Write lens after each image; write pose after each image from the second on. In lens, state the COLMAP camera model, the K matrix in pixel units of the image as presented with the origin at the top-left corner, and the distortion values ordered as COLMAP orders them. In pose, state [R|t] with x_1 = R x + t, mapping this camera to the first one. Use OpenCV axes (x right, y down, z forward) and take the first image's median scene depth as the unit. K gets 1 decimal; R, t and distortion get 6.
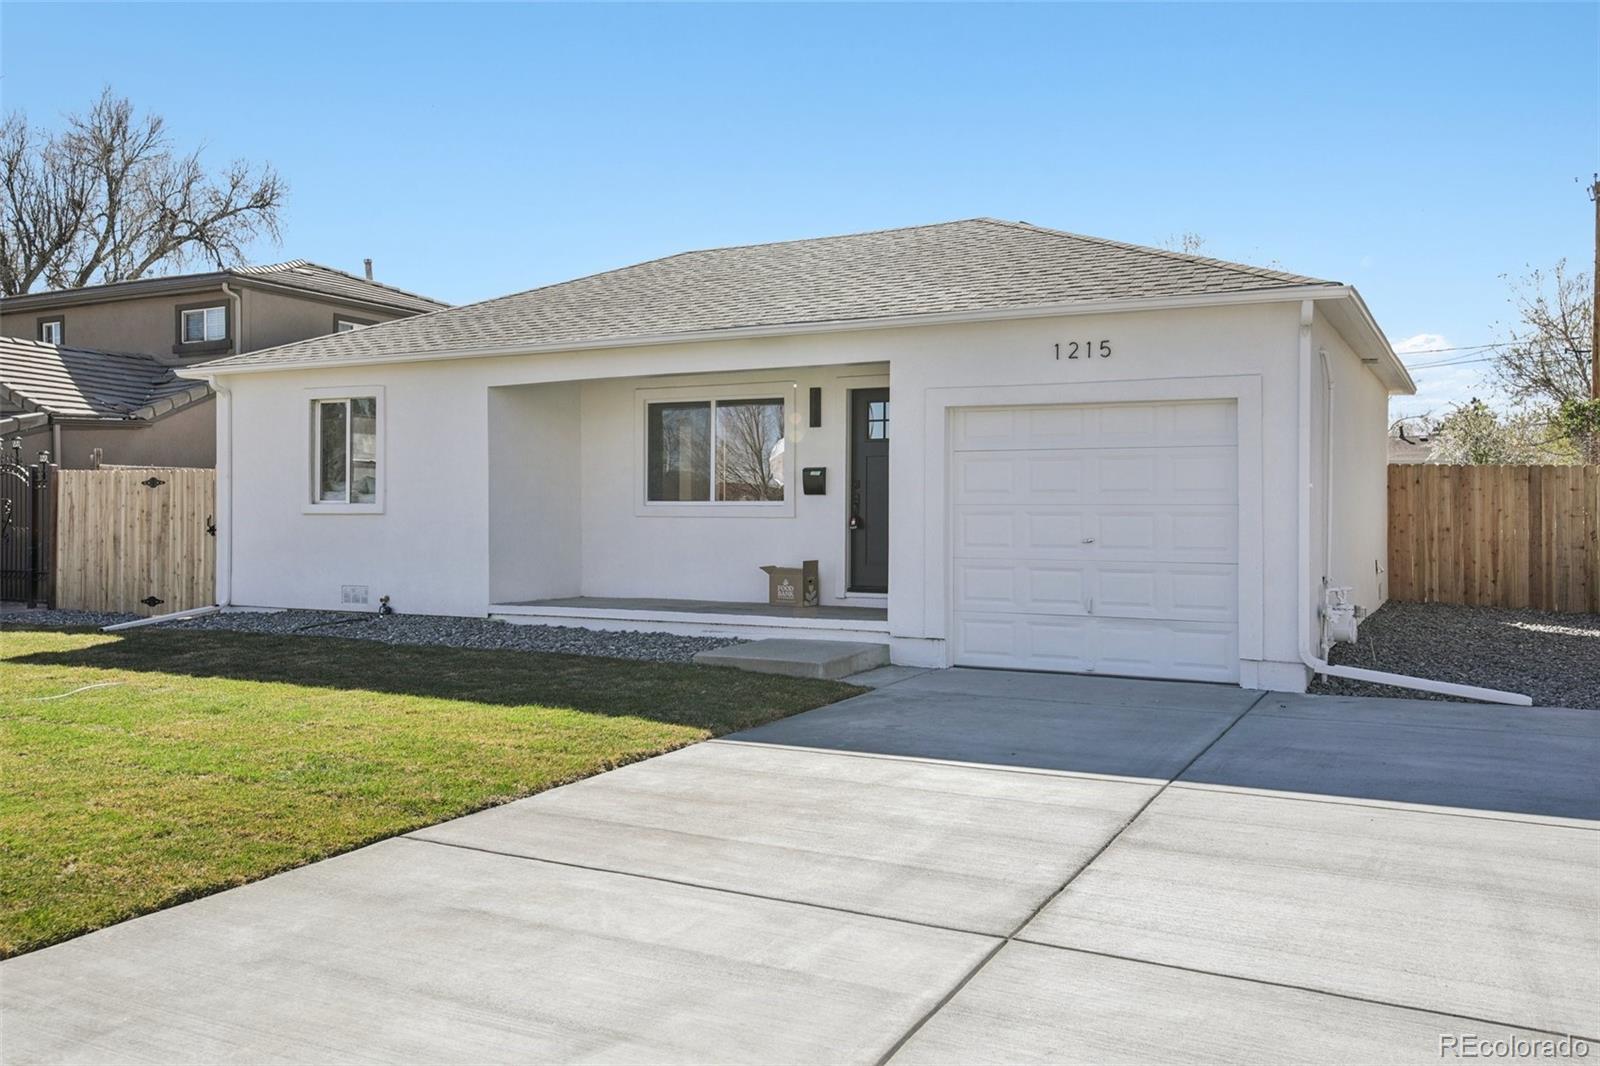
lens RADIAL K [[1308.6, 0, 799.1], [0, 1308.6, 510.9], [0, 0, 1]] dist [0.006253, -0.002725]
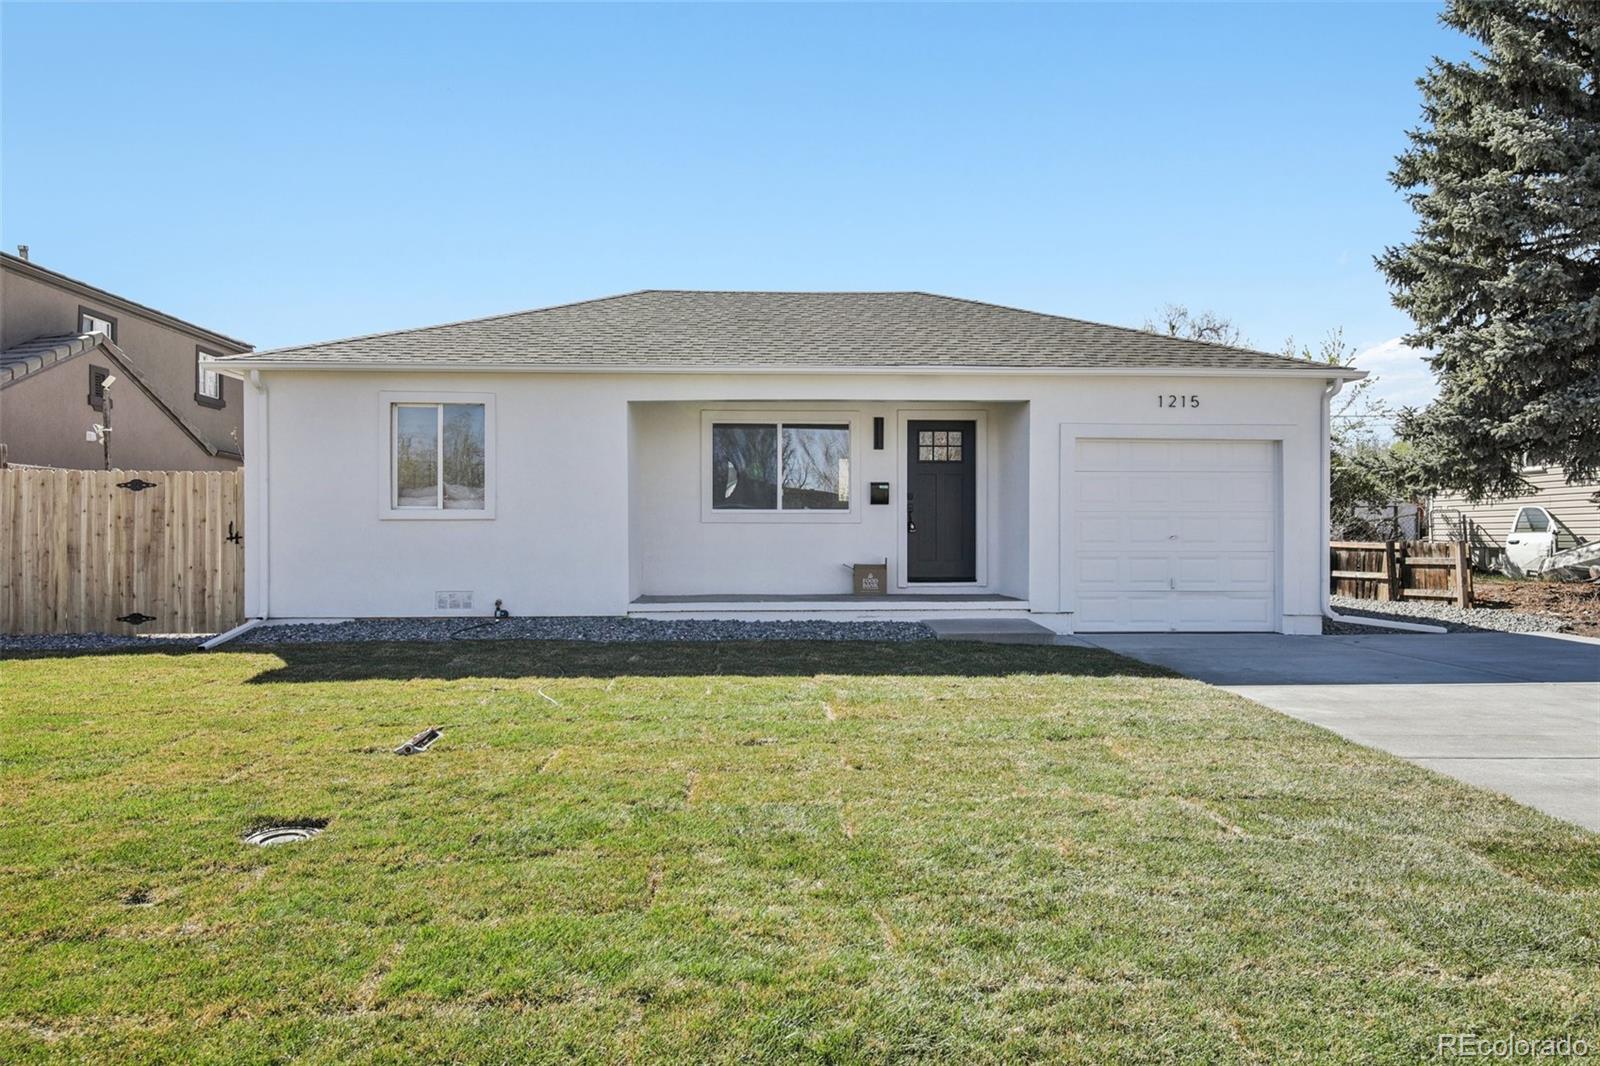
lens RADIAL K [[1073.1, 0, 800.0], [0, 1073.1, 533.0], [0, 0, 1]] dist [0.002969, 0.001831]
pose [[0.858856, -0.004787, 0.512194, -0.555057], [0.001486, 0.999975, 0.006855, 0.007640], [-0.512214, -0.005126, 0.858842, 0.165732]]
